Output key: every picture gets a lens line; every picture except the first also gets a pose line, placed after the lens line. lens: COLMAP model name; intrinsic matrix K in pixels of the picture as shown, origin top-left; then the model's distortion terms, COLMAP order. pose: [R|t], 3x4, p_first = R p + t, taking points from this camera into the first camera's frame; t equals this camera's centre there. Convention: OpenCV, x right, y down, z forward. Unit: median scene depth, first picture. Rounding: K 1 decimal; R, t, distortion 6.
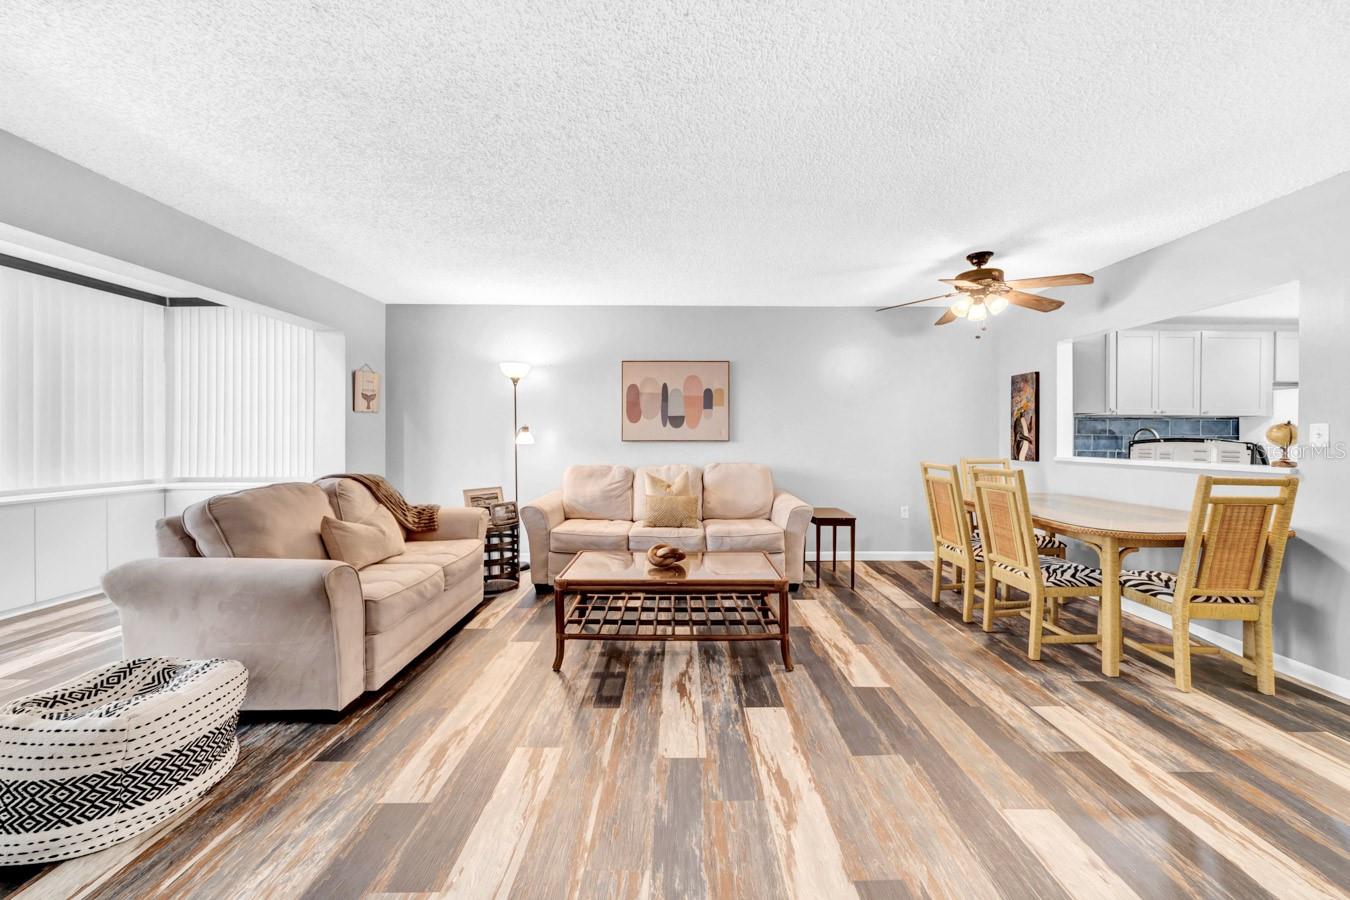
lens RADIAL K [[471.7, 0, 677.8], [0, 471.7, 442.2], [0, 0, 1]] dist [0.006762, -0.000028]
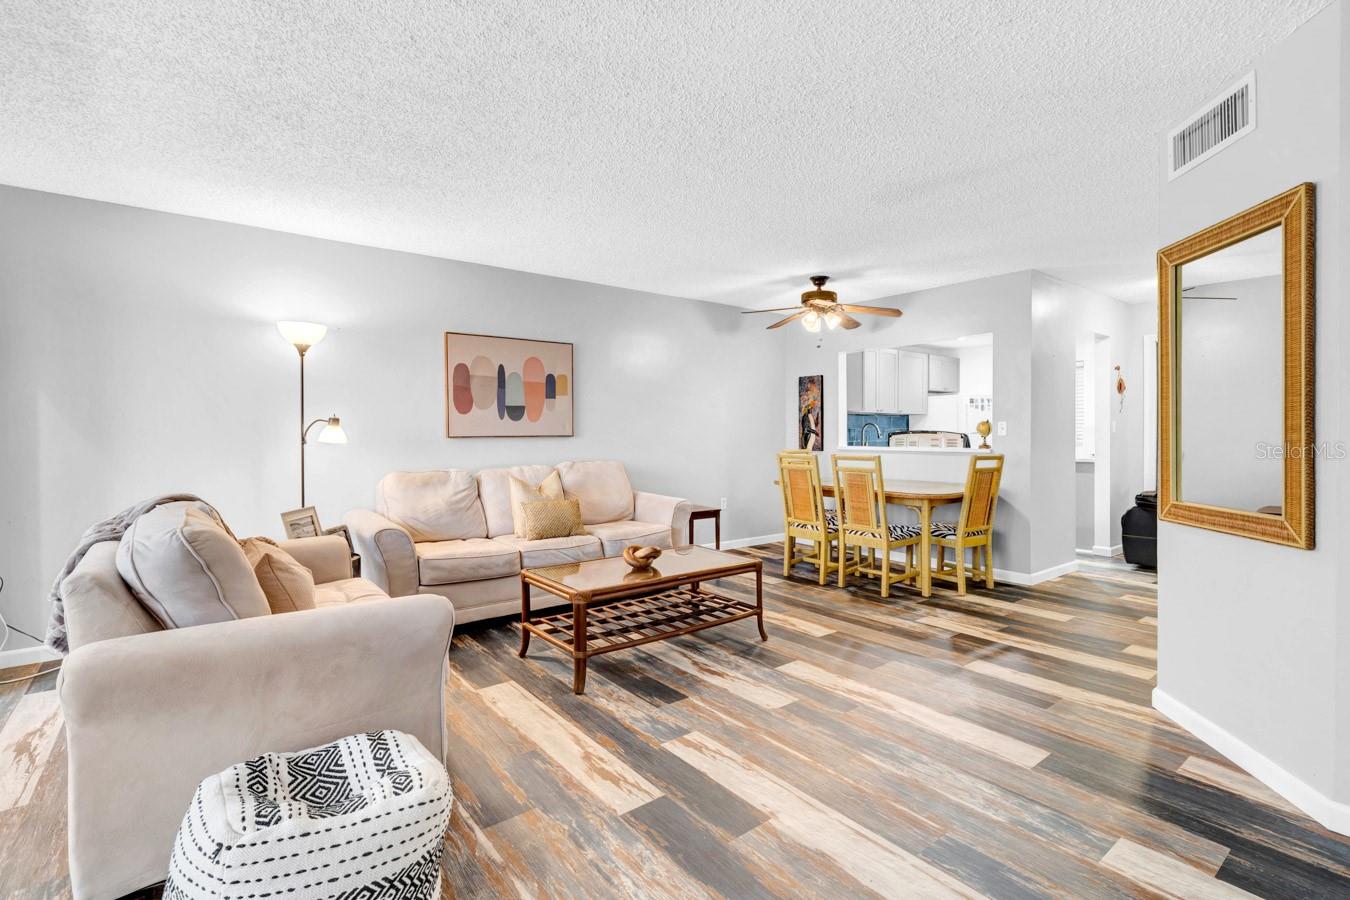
lens RADIAL K [[624.4, 0, 670.9], [0, 624.4, 445.8], [0, 0, 1]] dist [0.012766, 0.000083]
pose [[0.801570, -0.018886, 0.597603, -0.602322], [0.010319, 0.999789, 0.017755, -0.004382], [-0.597812, -0.008066, 0.801596, -0.038756]]
